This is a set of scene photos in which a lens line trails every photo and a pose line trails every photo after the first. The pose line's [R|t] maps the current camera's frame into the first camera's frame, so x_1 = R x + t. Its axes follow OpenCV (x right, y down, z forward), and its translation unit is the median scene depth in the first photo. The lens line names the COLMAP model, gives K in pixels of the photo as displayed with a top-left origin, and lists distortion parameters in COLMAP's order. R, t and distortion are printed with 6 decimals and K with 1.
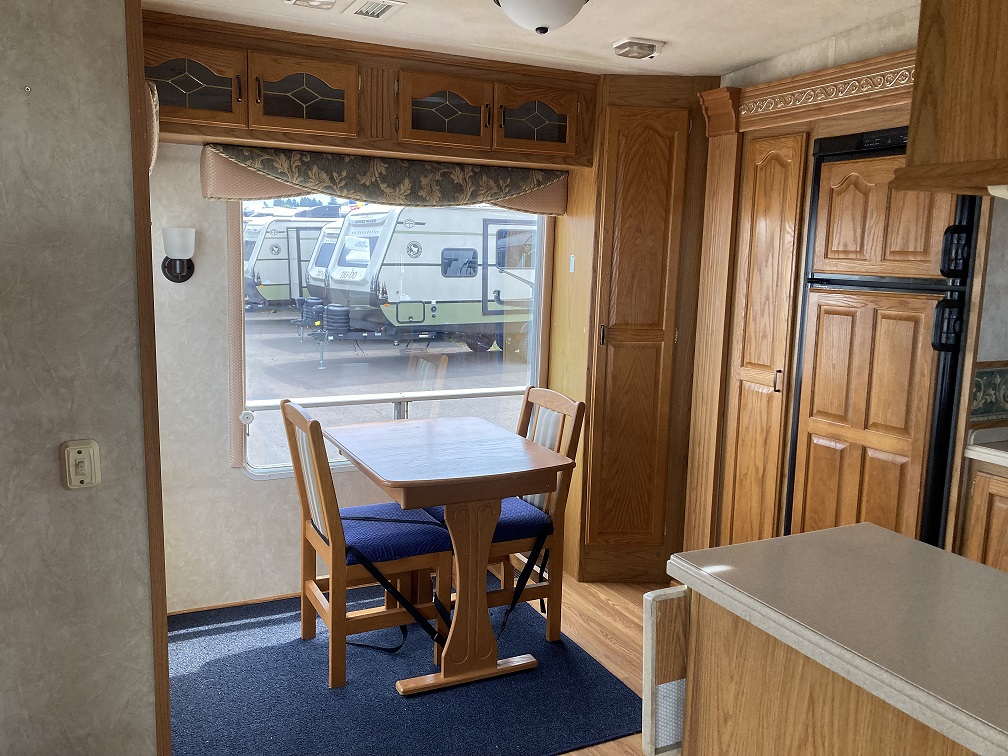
lens RADIAL K [[824.4, 0, 481.1], [0, 824.4, 369.8], [0, 0, 1]] dist [0.048636, -0.047477]
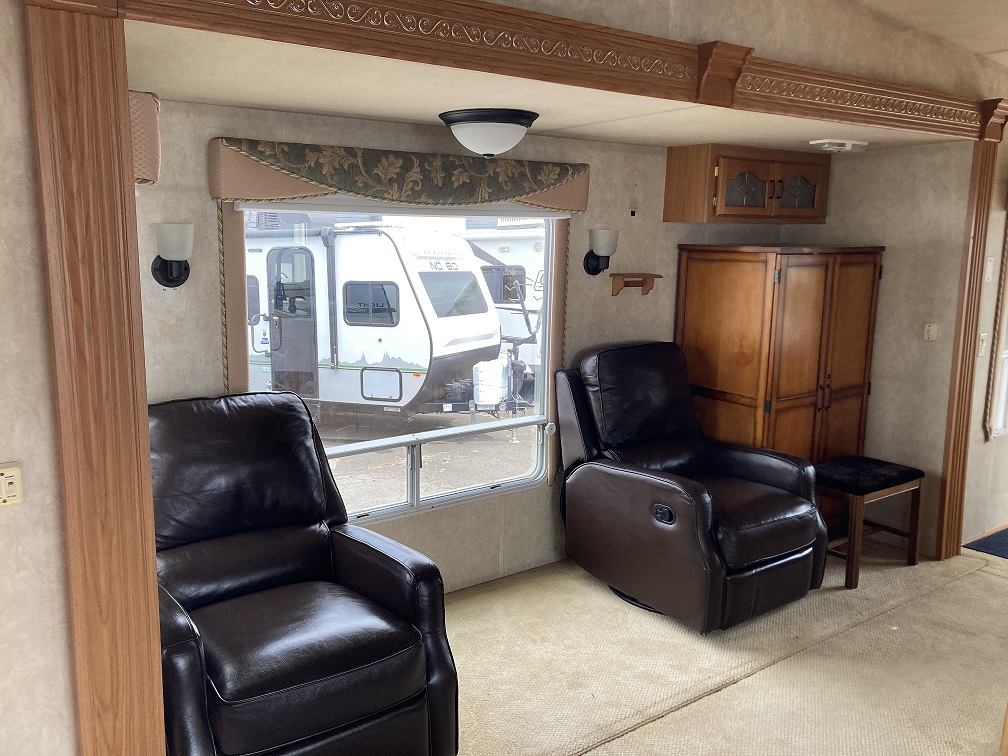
lens RADIAL K [[824.4, 0, 497.8], [0, 824.4, 372.0], [0, 0, 1]] dist [0.048636, -0.047477]
pose [[0.170086, 0.140125, -0.975416, 0.903375], [-0.152274, 0.981687, 0.114473, 0.071655], [0.973593, 0.129061, 0.188309, -0.386114]]
